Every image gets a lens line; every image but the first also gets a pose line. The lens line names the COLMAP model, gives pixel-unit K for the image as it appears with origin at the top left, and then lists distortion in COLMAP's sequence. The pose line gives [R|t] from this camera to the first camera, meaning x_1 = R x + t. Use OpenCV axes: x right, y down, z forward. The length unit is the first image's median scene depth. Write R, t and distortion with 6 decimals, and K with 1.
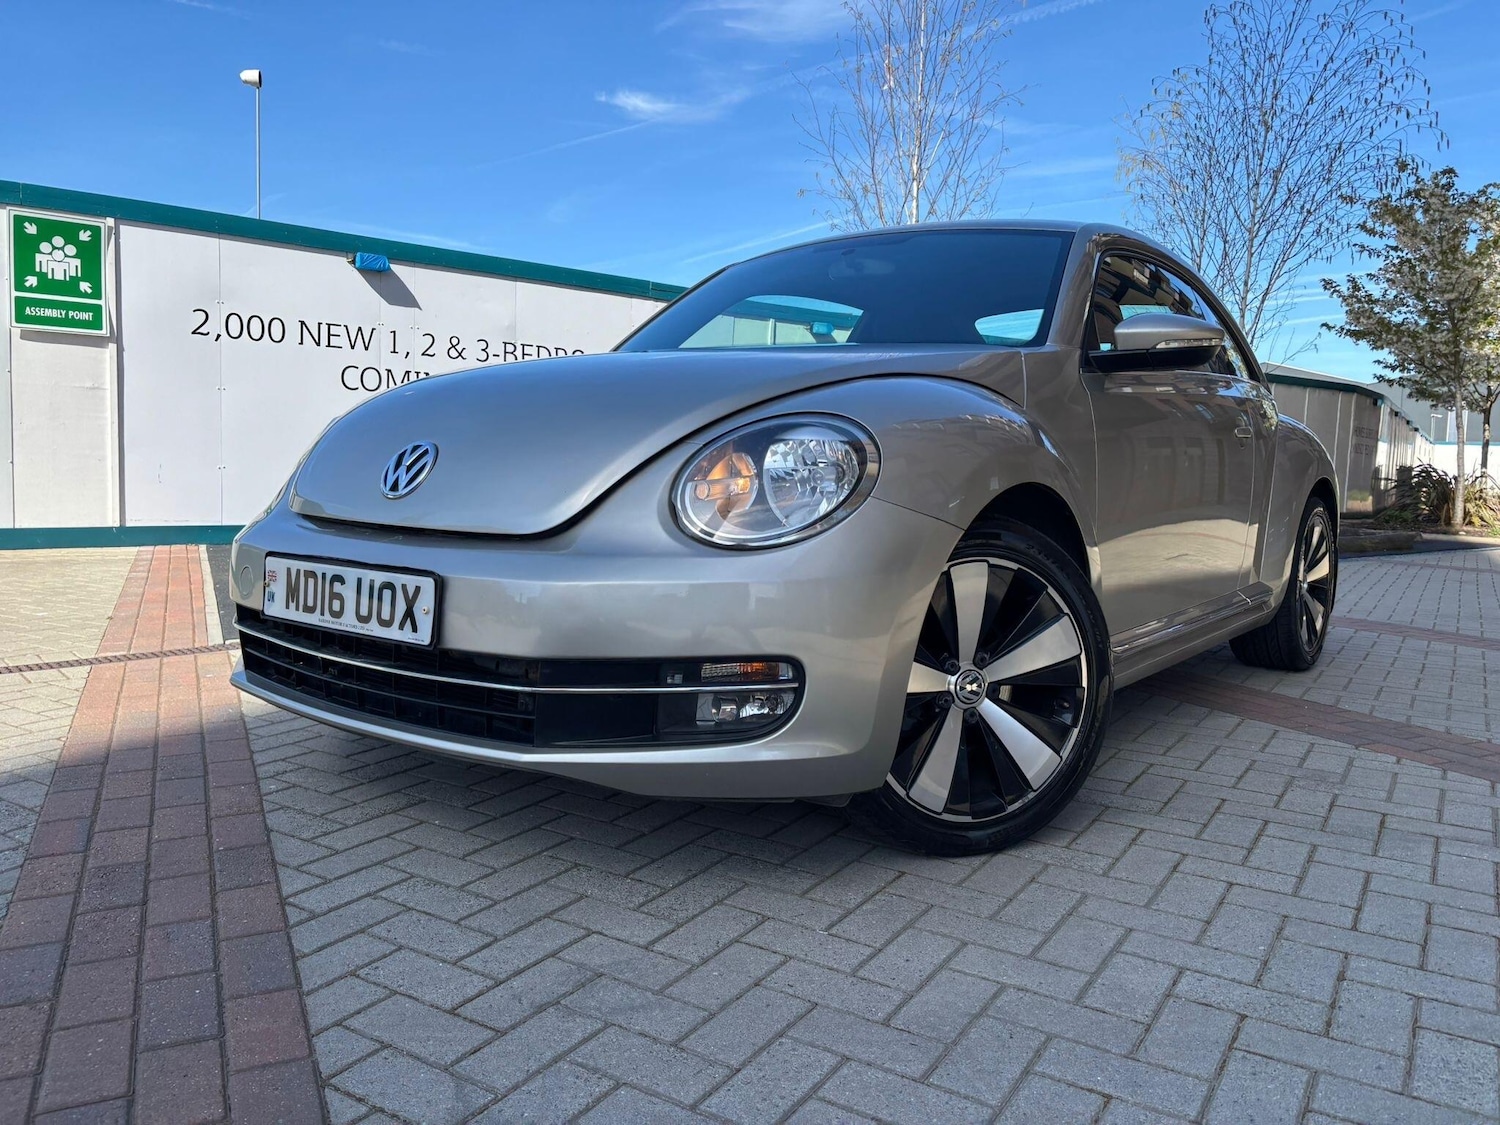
lens RADIAL K [[1146.1, 0, 758.0], [0, 1146.1, 544.9], [0, 0, 1]] dist [0.043218, -0.053822]
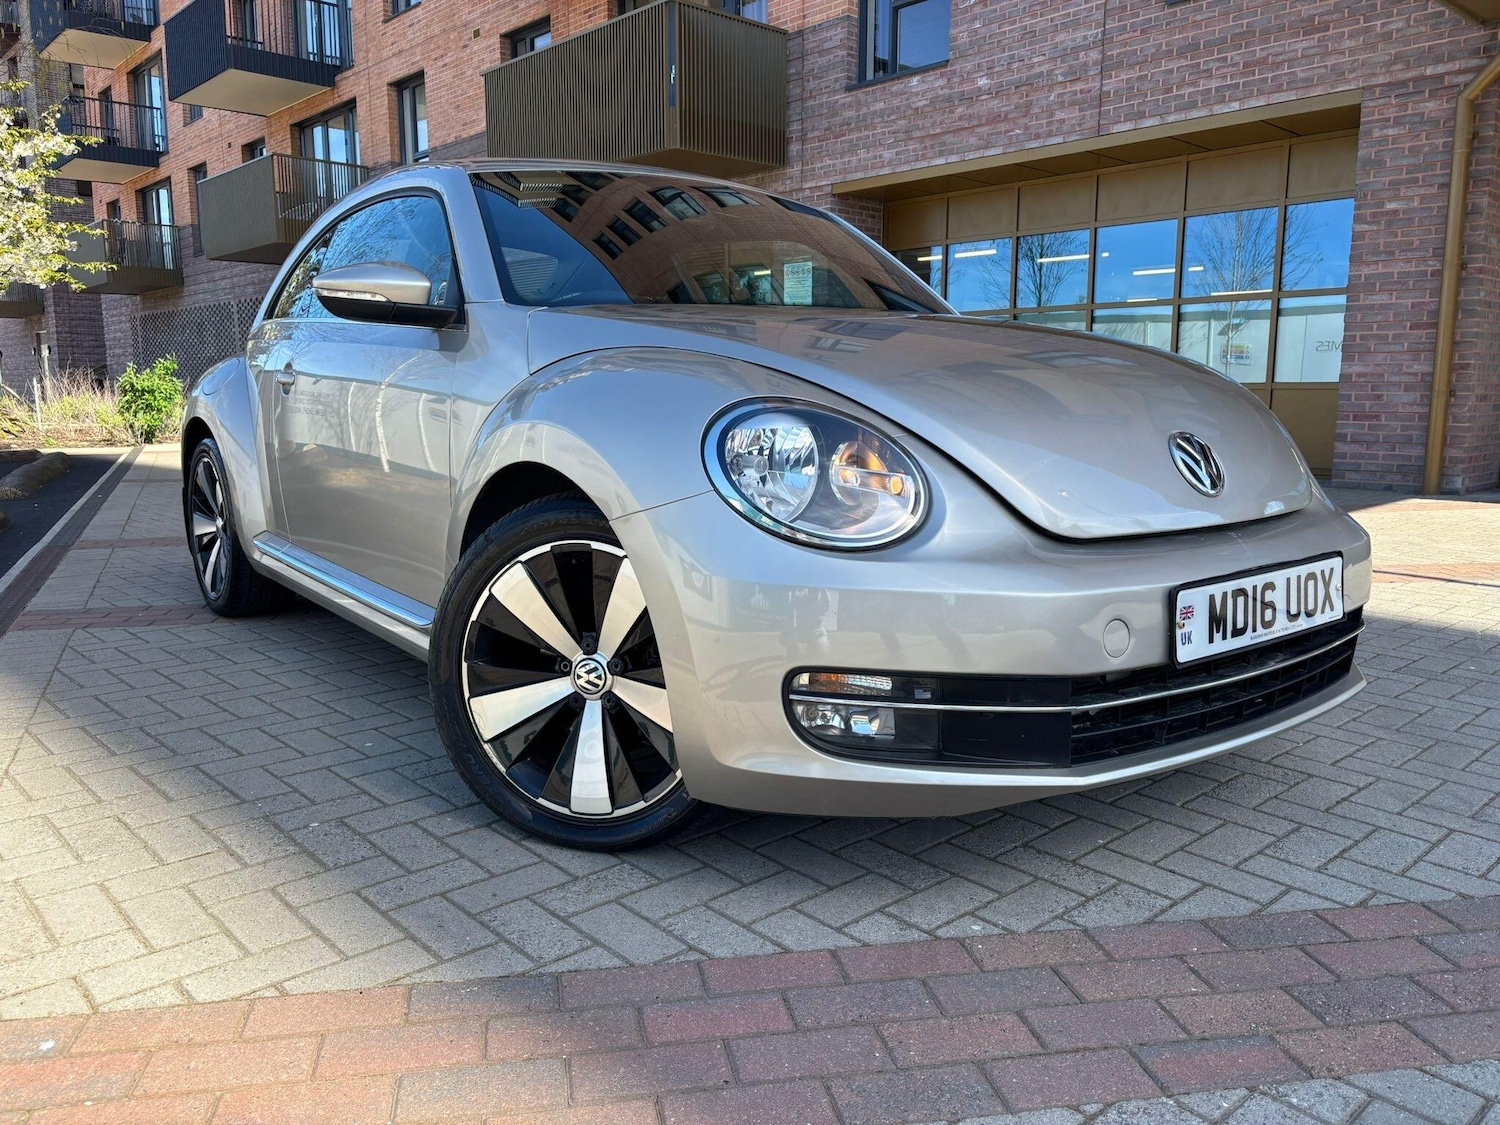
lens RADIAL K [[1146.1, 0, 758.0], [0, 1146.1, 544.9], [0, 0, 1]] dist [0.043218, -0.053822]
pose [[0.268112, -0.170101, 0.948252, -1.264809], [0.087441, 0.984523, 0.151885, -0.168916], [-0.959411, 0.042194, 0.278836, 1.060725]]
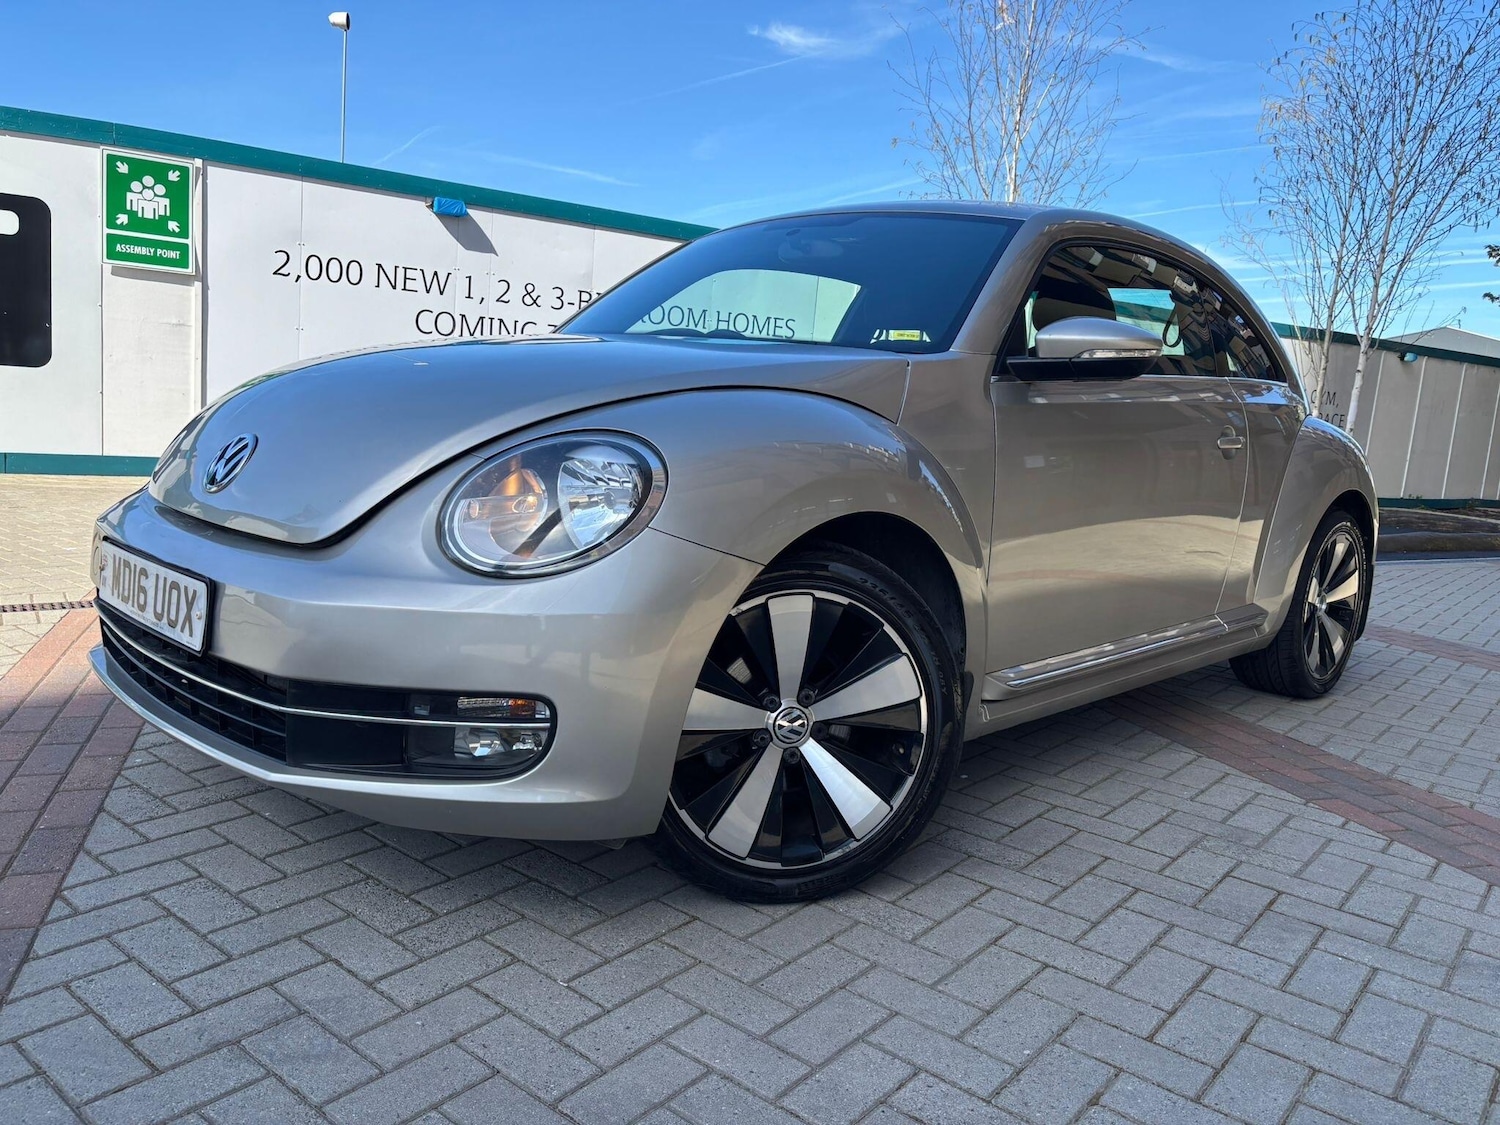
lens RADIAL K [[1152.8, 0, 747.9], [0, 1152.8, 540.4], [0, 0, 1]] dist [0.021278, -0.009359]
pose [[0.990948, 0.059550, -0.120316, 0.251113], [-0.054131, 0.997388, 0.047822, -0.068830], [0.122850, -0.040876, 0.991583, 0.072592]]
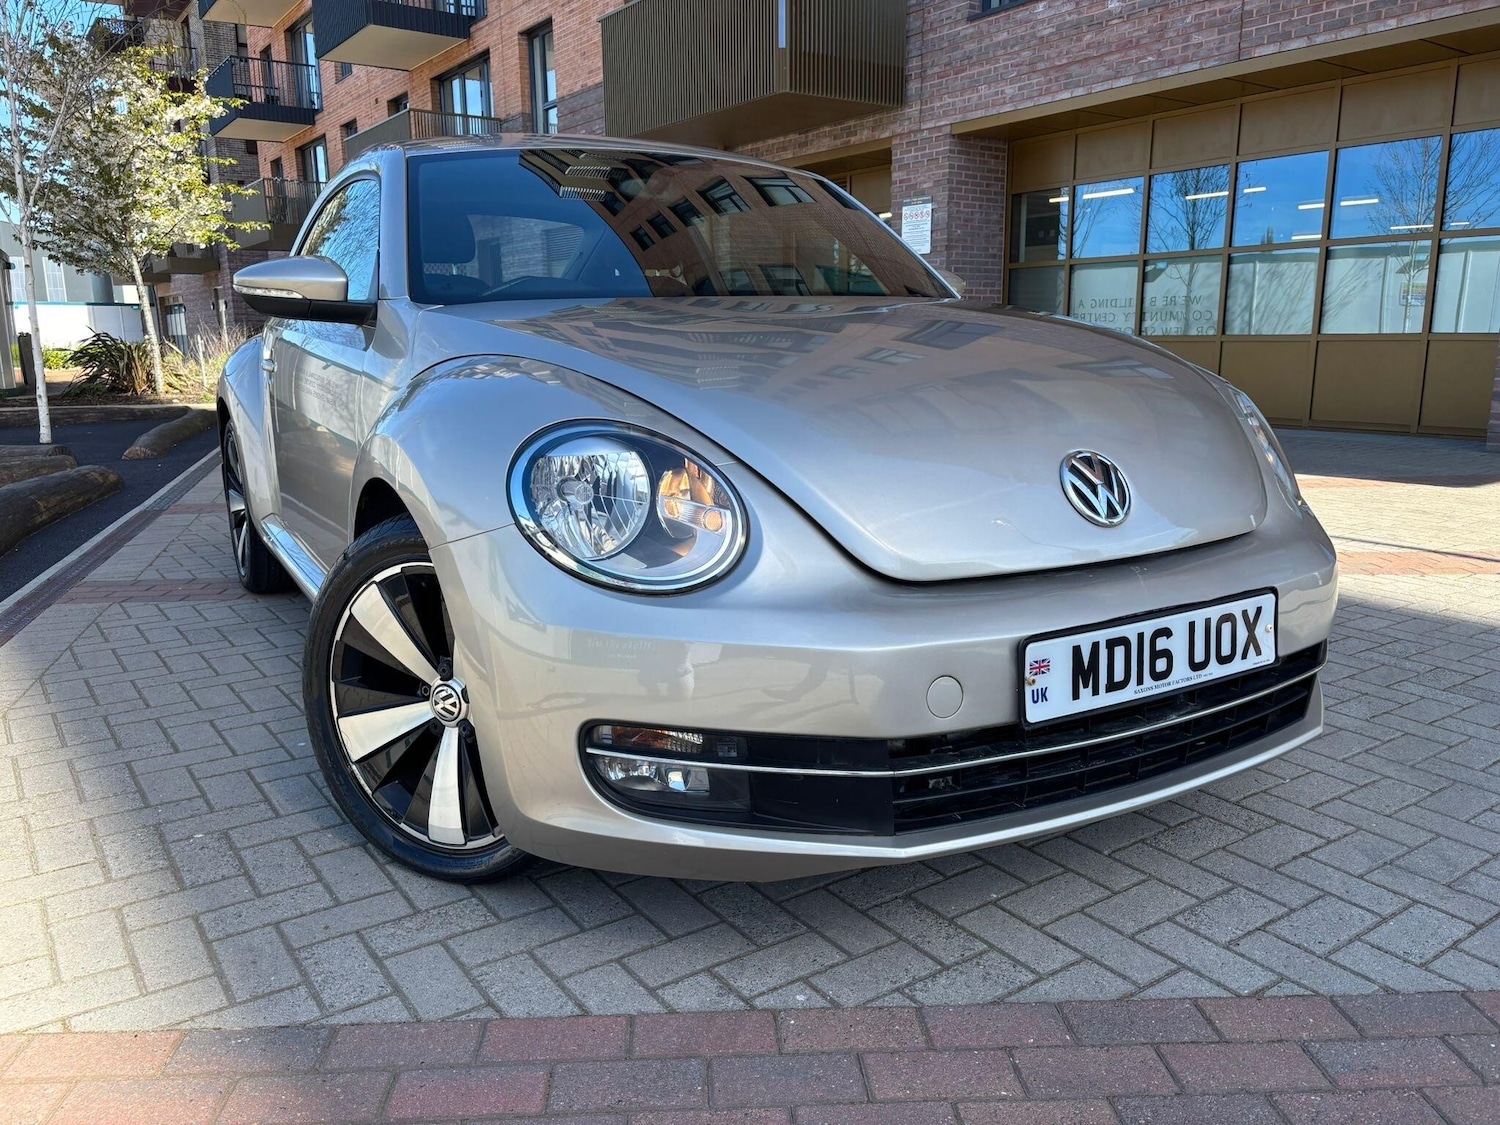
lens RADIAL K [[1145.5, 0, 755.5], [0, 1145.5, 571.8], [0, 0, 1]] dist [0.048630, -0.058202]
pose [[0.395359, -0.229474, 0.889400, -1.116368], [0.098303, 0.973300, 0.207423, -0.195984], [-0.913251, 0.005424, 0.407361, 0.869840]]
